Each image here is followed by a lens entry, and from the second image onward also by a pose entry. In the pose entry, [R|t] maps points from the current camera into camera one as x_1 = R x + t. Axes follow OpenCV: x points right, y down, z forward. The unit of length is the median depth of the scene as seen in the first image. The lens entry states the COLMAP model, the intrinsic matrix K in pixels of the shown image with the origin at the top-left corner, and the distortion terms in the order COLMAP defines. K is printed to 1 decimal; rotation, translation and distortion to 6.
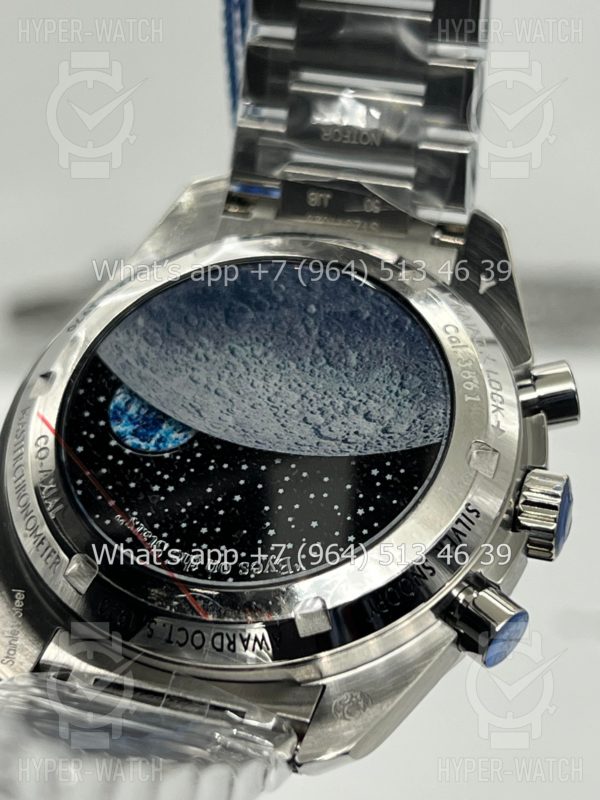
lens RADIAL K [[1889.5, 0, 294.8], [0, 1889.5, 396.2], [0, 0, 1]] dist [0.223845, 0.000000]
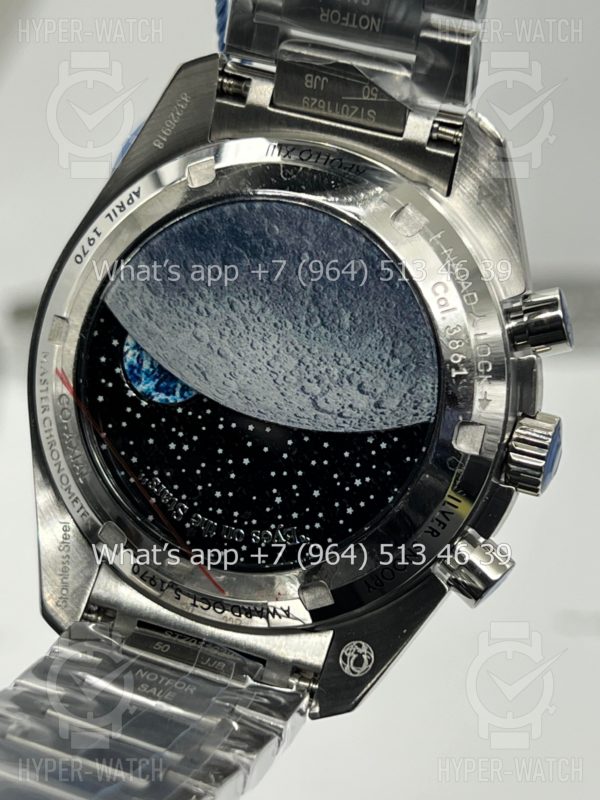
lens RADIAL K [[1889.5, 0, 298.6], [0, 1889.5, 407.6], [0, 0, 1]] dist [0.223845, 0.000000]
pose [[0.991450, -0.033927, -0.126001, 0.133871], [0.098219, 0.829750, 0.549425, -0.551091], [0.085909, -0.557103, 0.825988, 0.123329]]
